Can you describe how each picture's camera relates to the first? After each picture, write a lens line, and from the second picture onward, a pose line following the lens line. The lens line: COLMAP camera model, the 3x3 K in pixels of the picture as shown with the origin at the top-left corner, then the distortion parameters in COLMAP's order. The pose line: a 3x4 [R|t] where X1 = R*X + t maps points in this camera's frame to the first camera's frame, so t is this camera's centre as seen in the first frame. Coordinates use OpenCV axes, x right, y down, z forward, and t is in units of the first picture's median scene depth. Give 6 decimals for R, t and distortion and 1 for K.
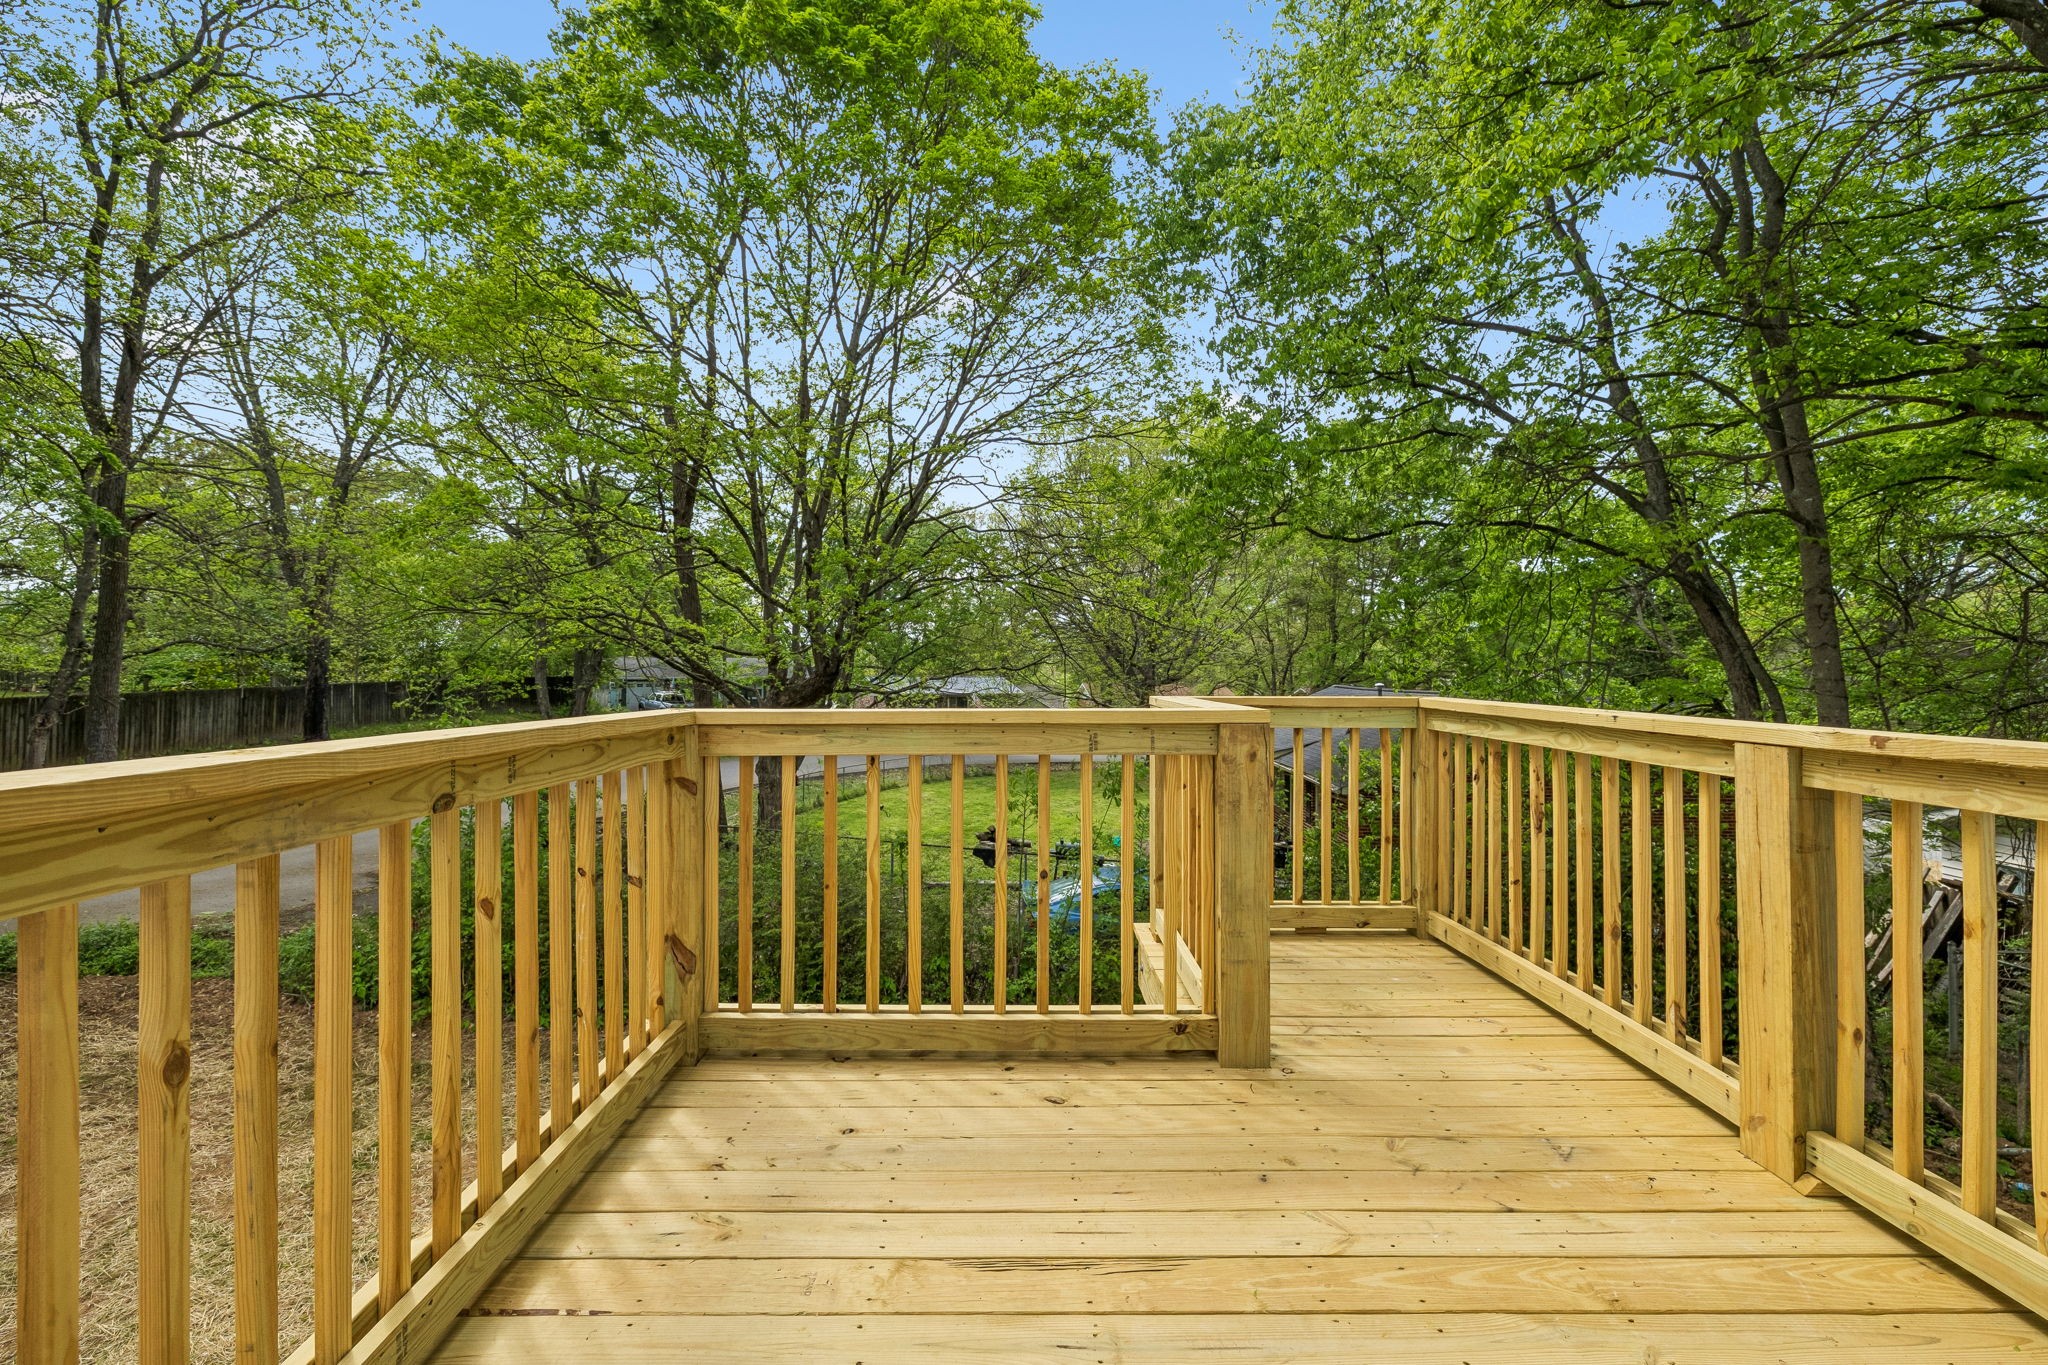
lens RADIAL K [[852.6, 0, 1019.4], [0, 852.6, 673.4], [0, 0, 1]] dist [-0.000665, 0.000284]
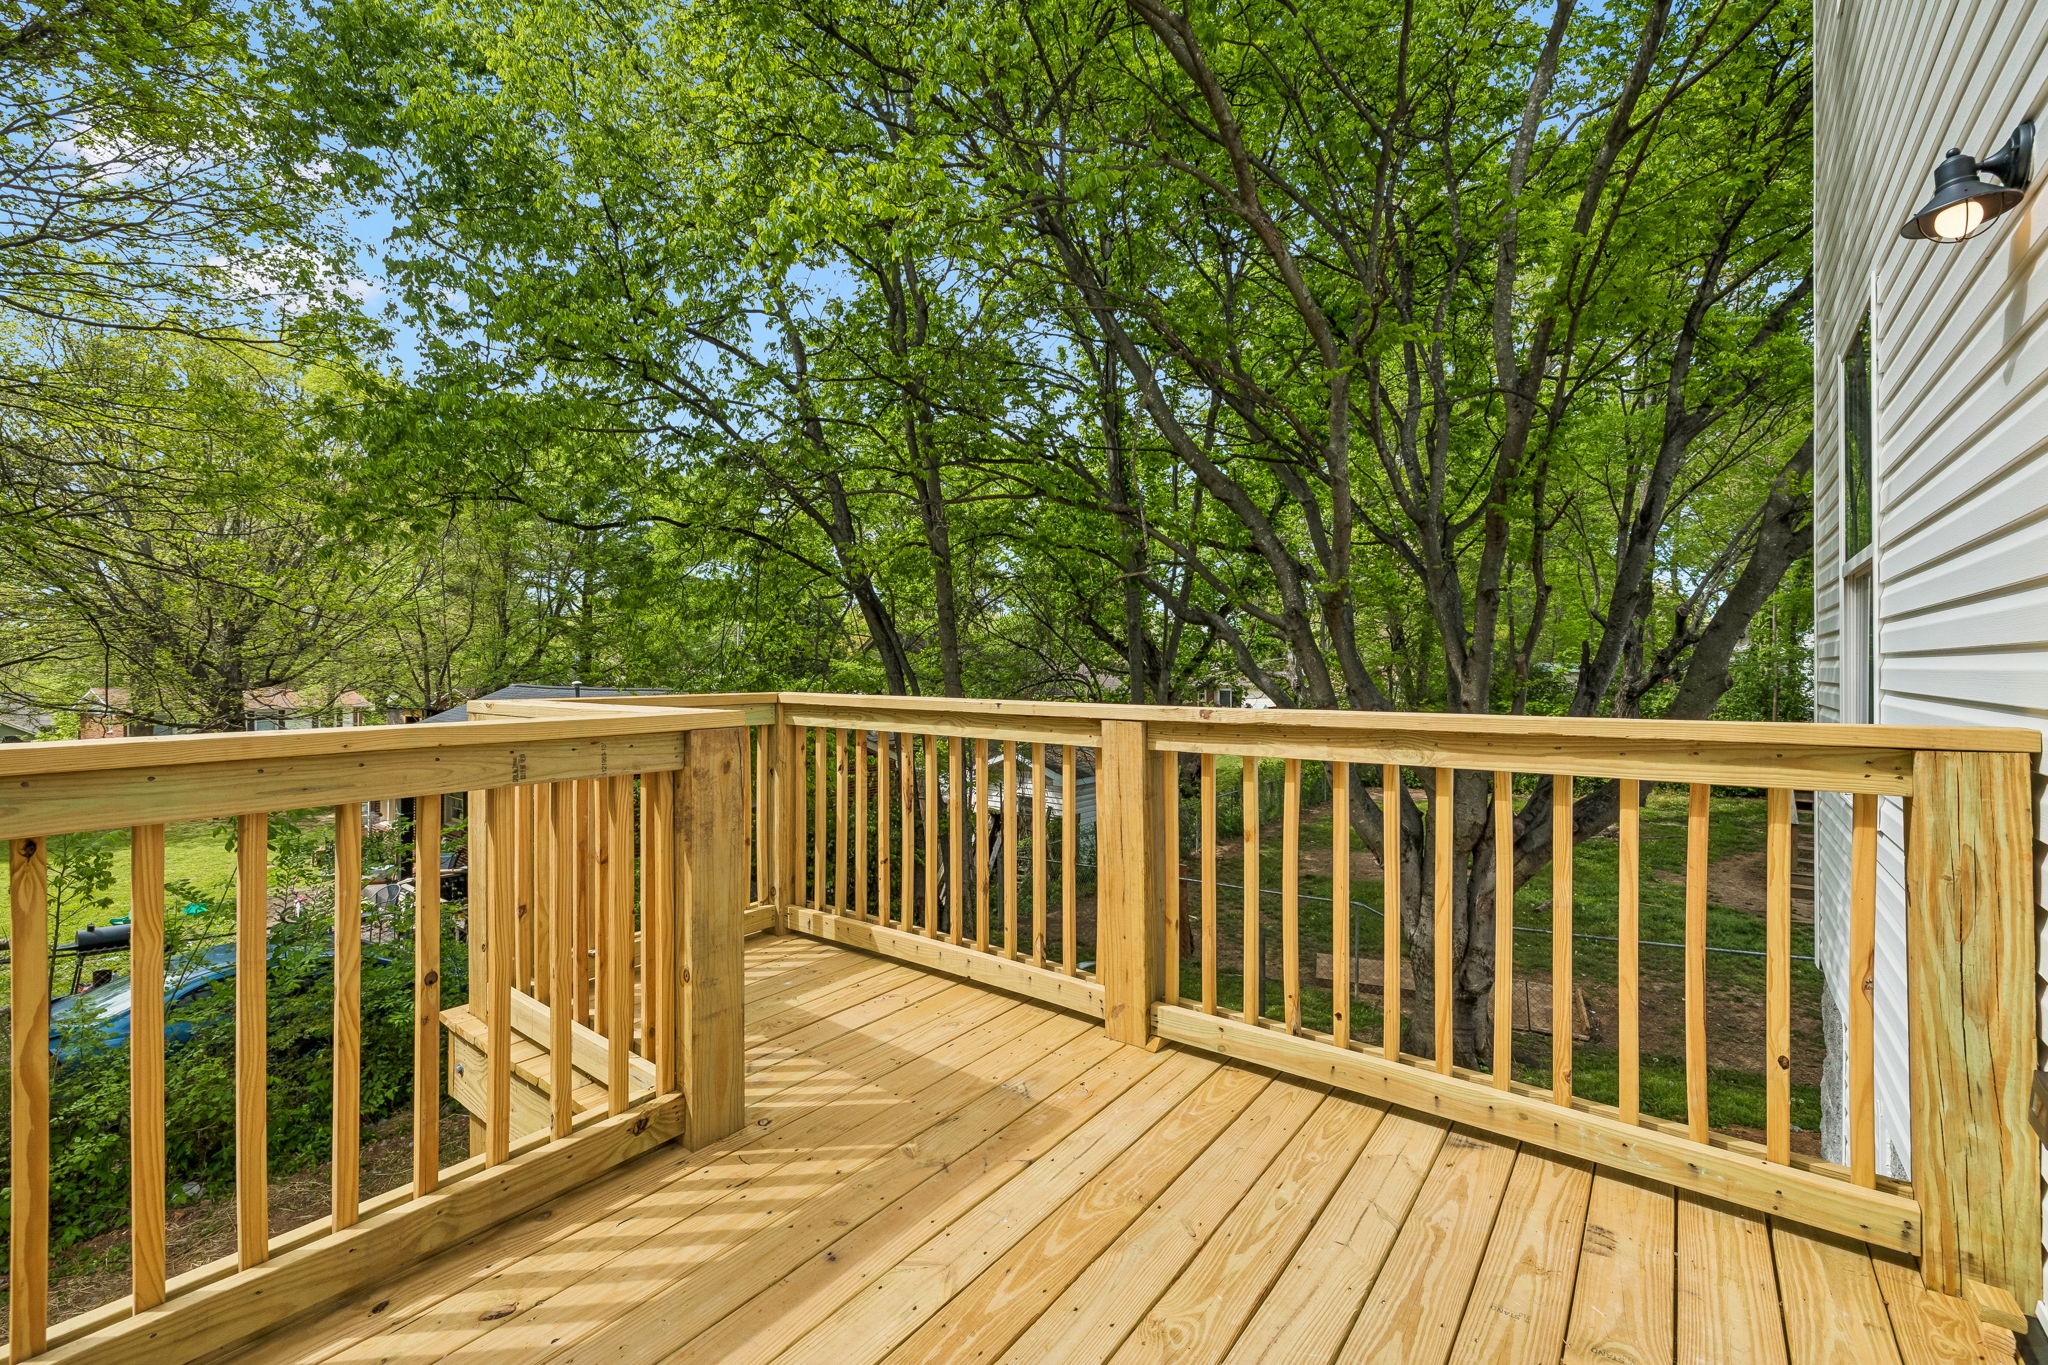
lens RADIAL K [[852.6, 0, 1025.1], [0, 852.6, 672.0], [0, 0, 1]] dist [-0.000665, 0.000284]
pose [[0.621090, -0.006483, 0.783712, -0.197983], [0.005115, 0.999978, 0.004218, 0.001737], [-0.783722, 0.001389, 0.621110, 0.241121]]
